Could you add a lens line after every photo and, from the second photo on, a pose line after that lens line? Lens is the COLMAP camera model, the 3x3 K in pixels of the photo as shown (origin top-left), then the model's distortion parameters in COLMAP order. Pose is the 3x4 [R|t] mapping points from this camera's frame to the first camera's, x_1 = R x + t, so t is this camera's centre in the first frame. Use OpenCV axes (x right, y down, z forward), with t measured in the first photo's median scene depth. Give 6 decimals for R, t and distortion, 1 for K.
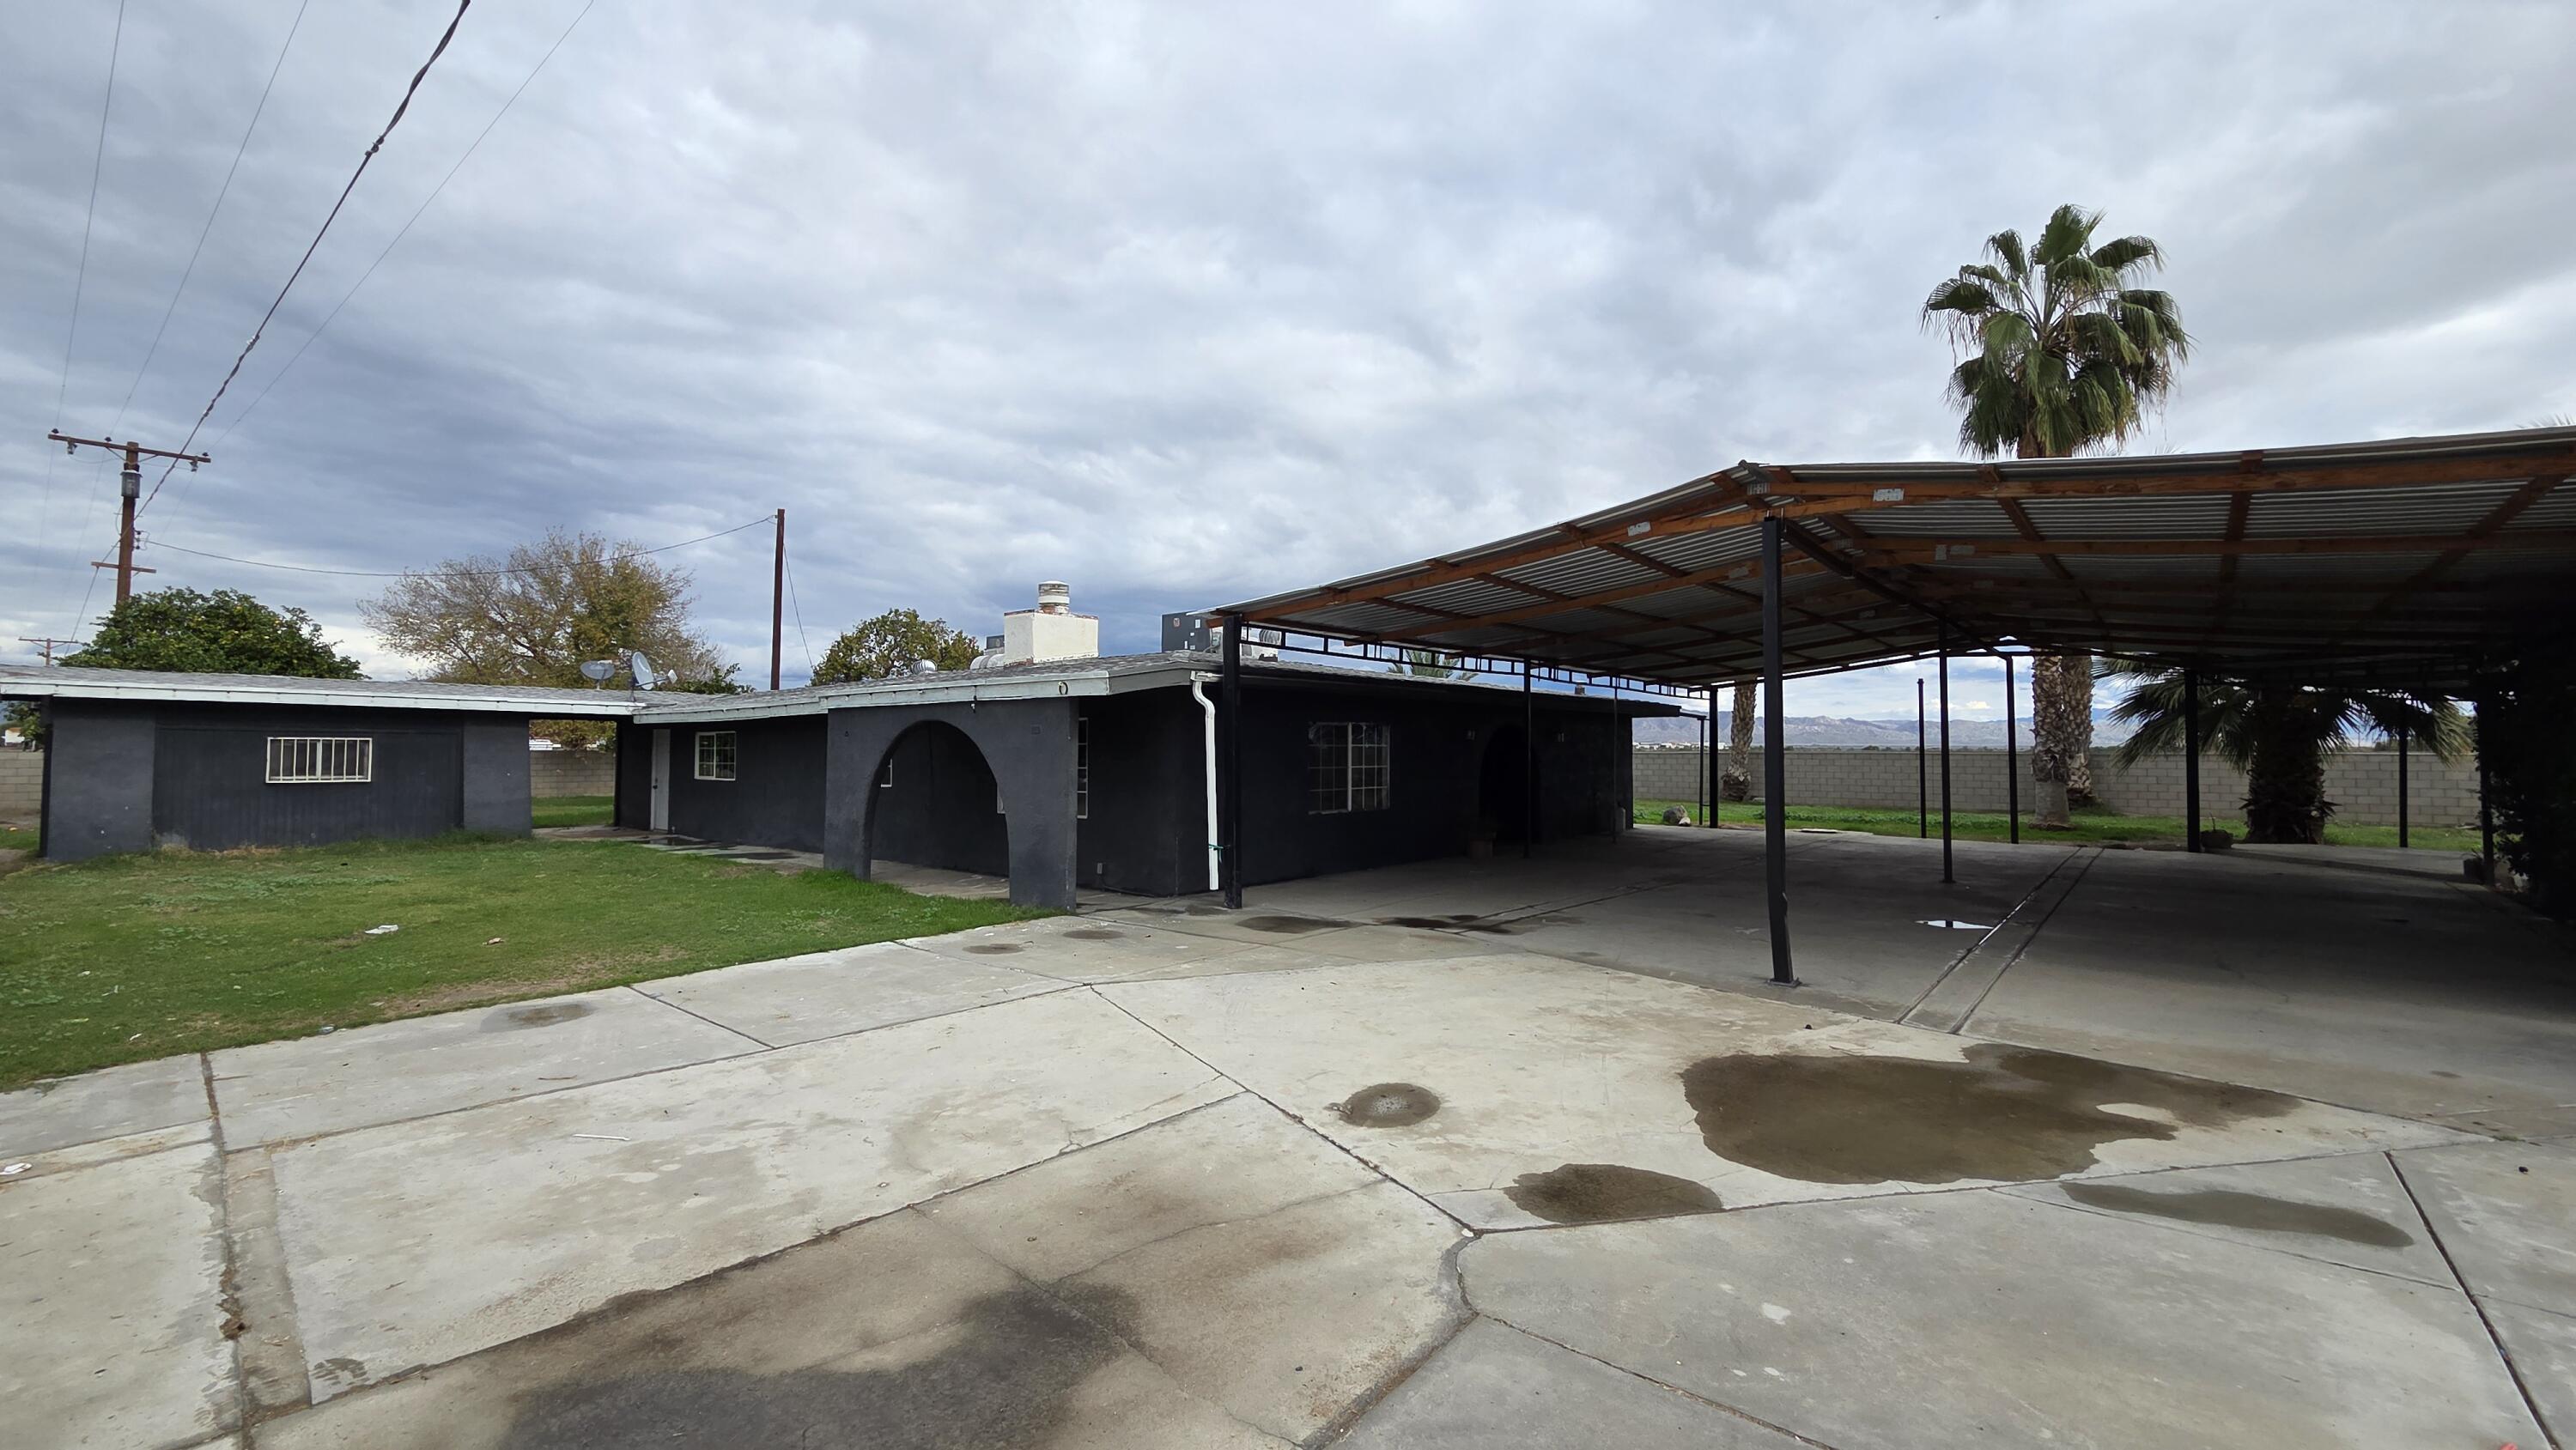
lens RADIAL K [[1036.1, 0, 1288.0], [0, 1036.1, 725.0], [0, 0, 1]] dist [0.001777, 0.000276]
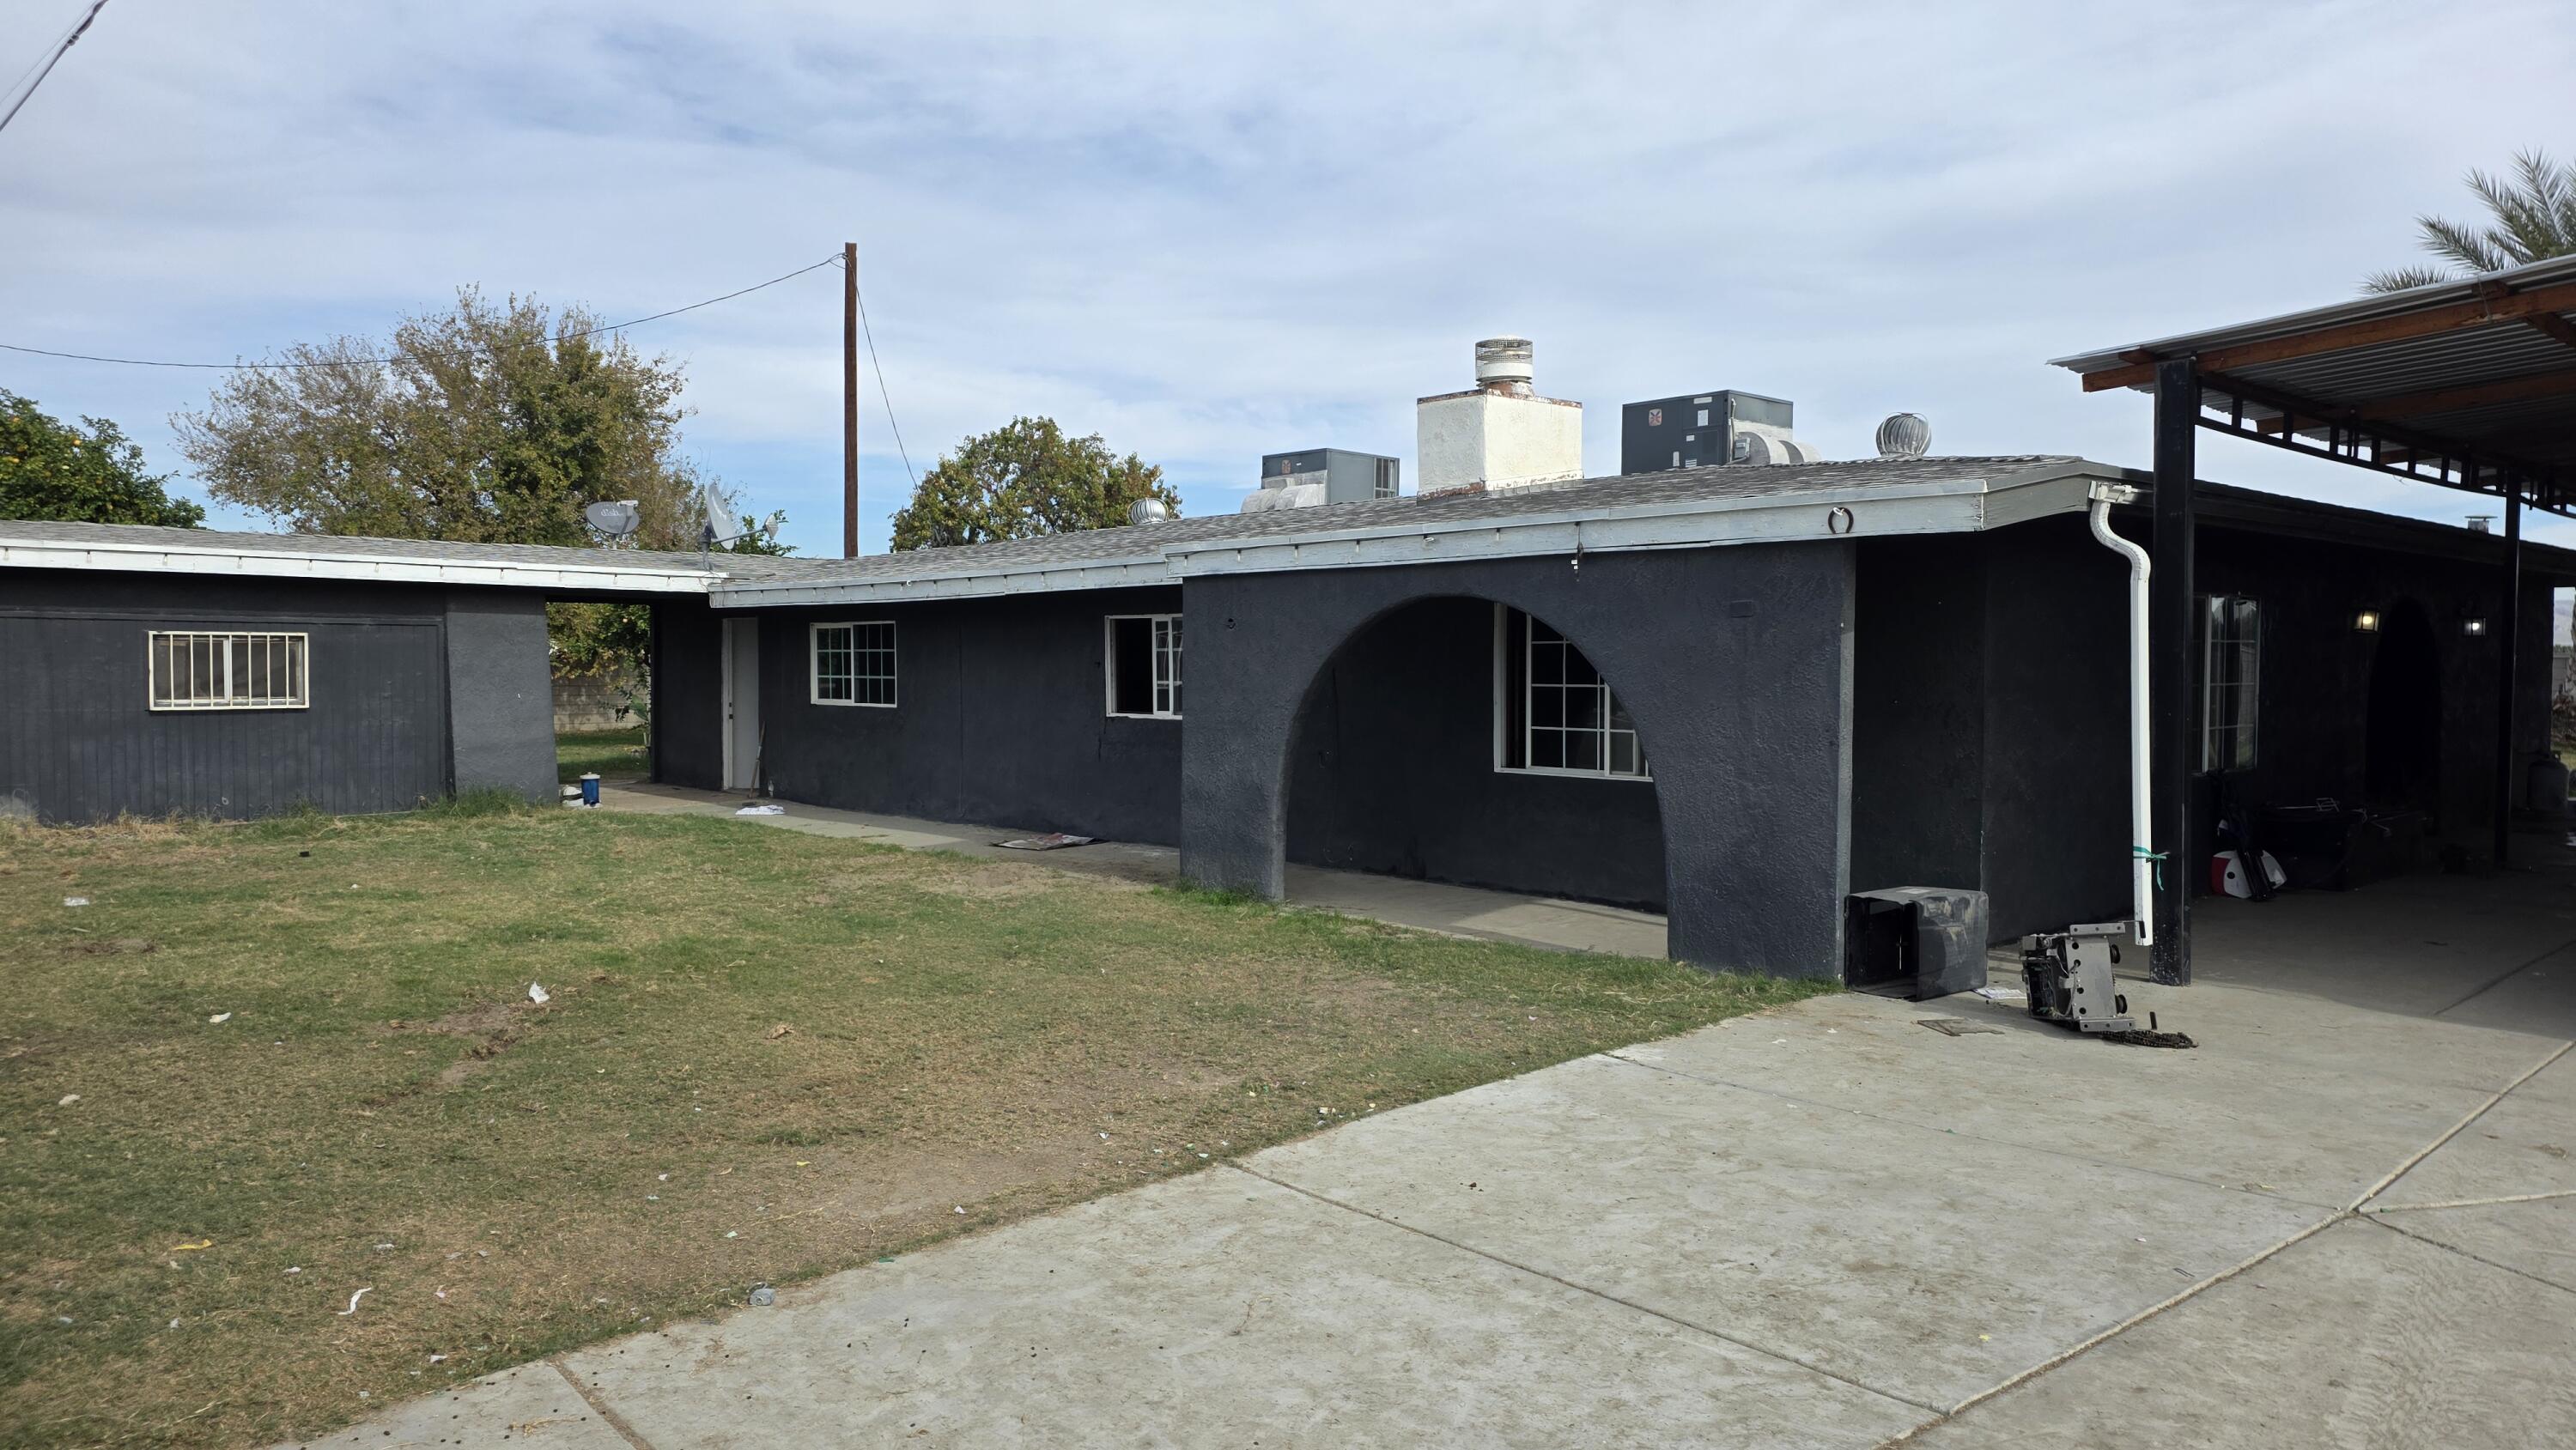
lens RADIAL K [[1625.8, 0, 1288.0], [0, 1625.8, 725.0], [0, 0, 1]] dist [0.053112, -0.002072]
pose [[0.994512, 0.002859, -0.104579, -0.239710], [0.004186, 0.997738, 0.067091, 0.004281], [0.104535, -0.067161, 0.992251, 0.135219]]
